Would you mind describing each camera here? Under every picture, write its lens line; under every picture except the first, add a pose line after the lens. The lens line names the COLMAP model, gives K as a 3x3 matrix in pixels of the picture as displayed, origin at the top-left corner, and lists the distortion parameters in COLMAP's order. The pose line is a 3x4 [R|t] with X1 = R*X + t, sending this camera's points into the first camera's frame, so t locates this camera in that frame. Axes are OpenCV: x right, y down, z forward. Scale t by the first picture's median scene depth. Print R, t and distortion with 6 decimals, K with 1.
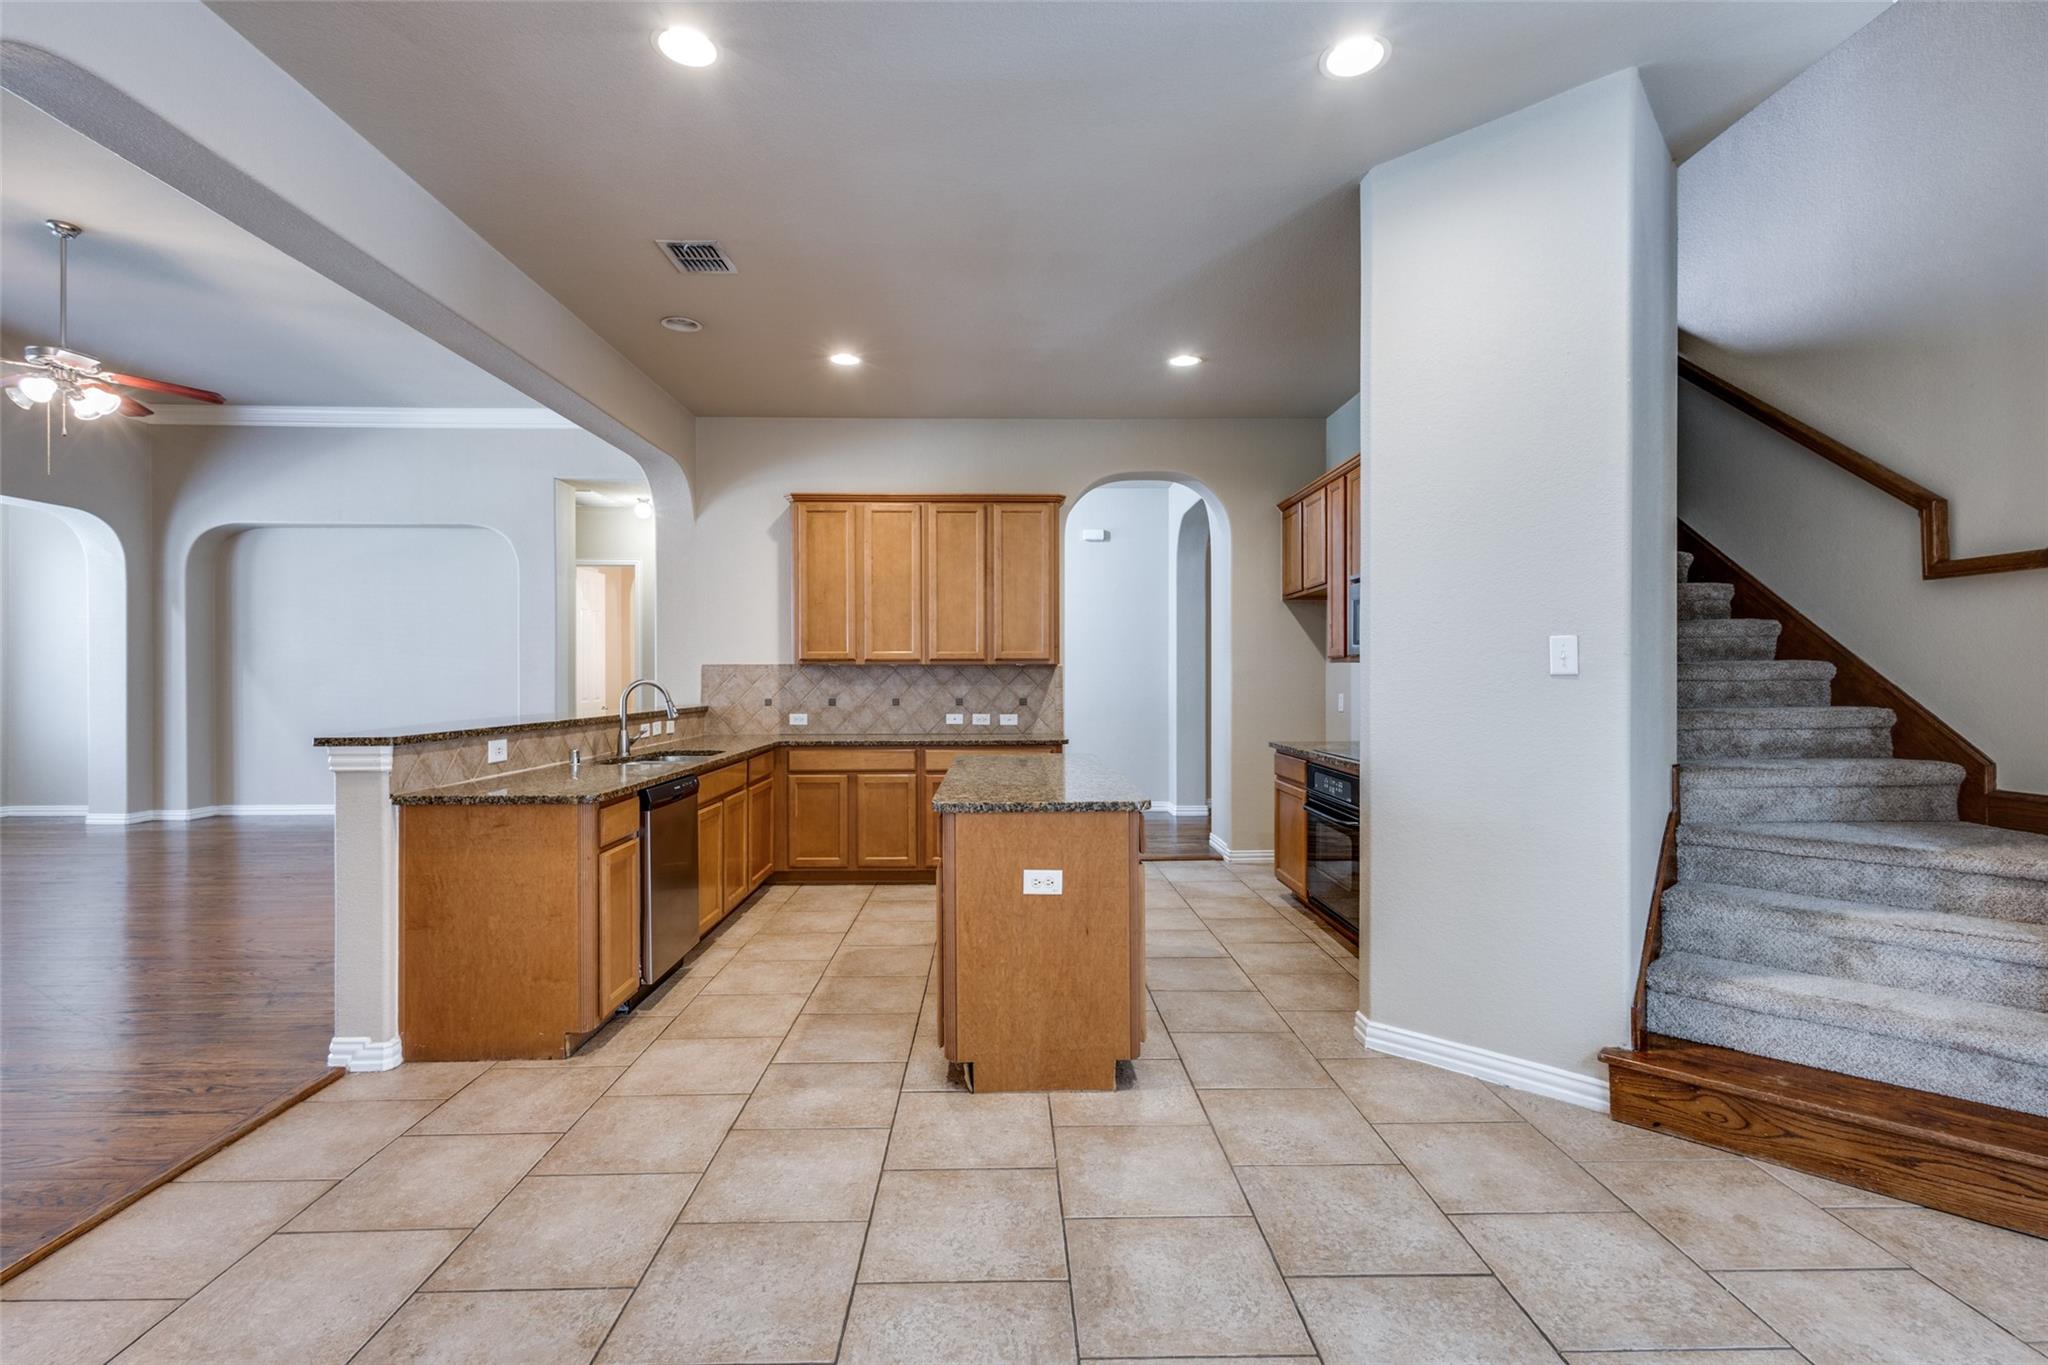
lens RADIAL K [[960.2, 0, 1016.5], [0, 960.2, 679.5], [0, 0, 1]] dist [0.009172, -0.001567]
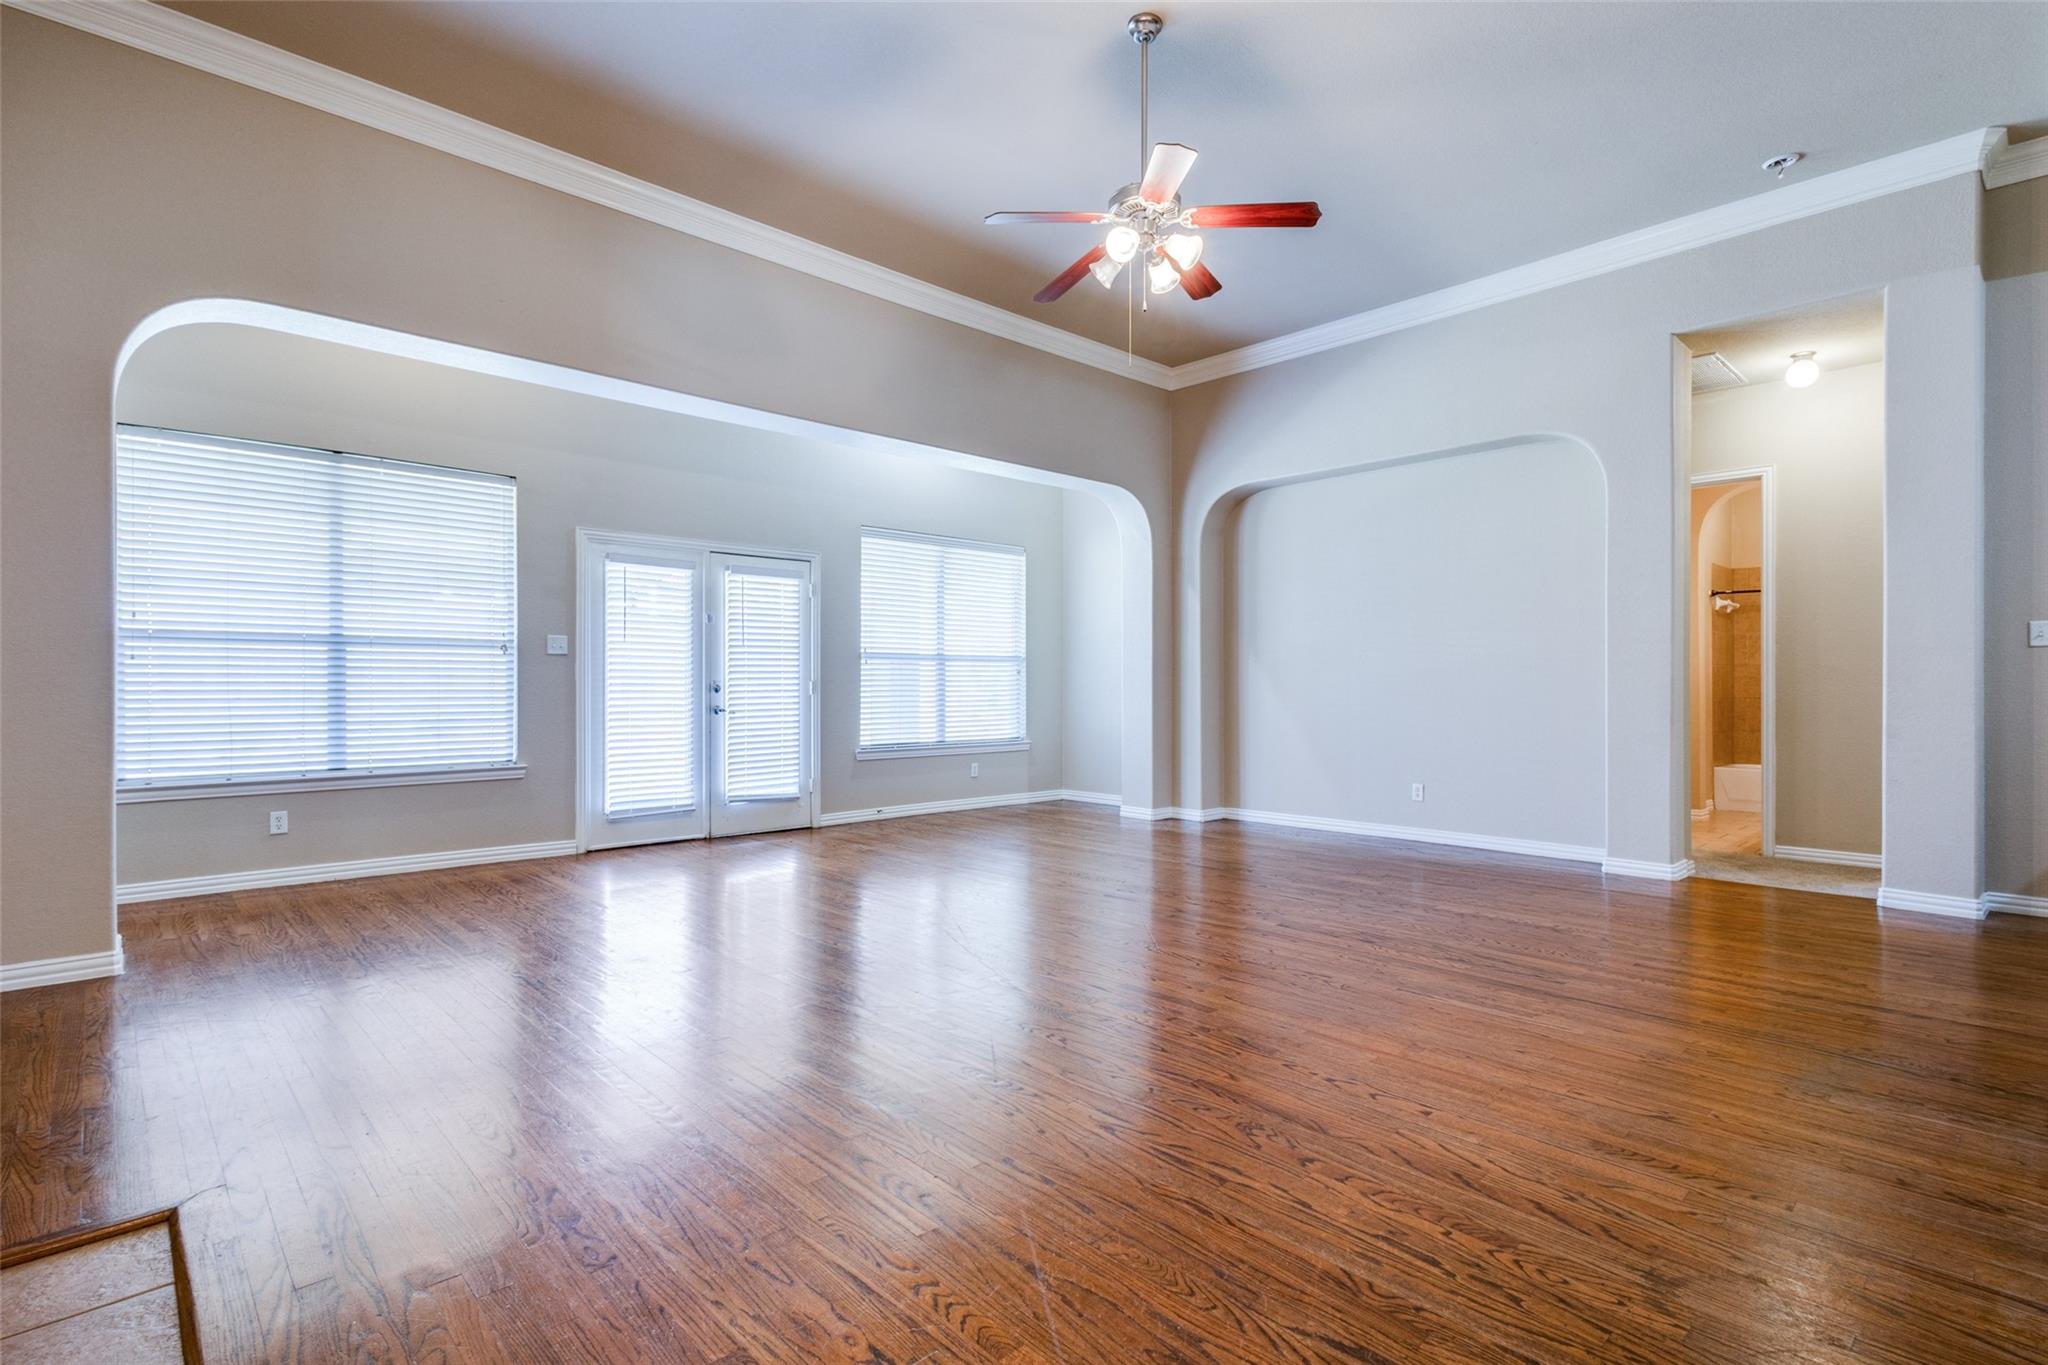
lens RADIAL K [[960.2, 0, 993.0], [0, 960.2, 688.0], [0, 0, 1]] dist [0.009172, -0.001567]
pose [[0.658500, 0.005677, -0.752559, -0.407738], [-0.004524, 0.999983, 0.003585, 0.025287], [0.752567, 0.001044, 0.658515, 0.346200]]
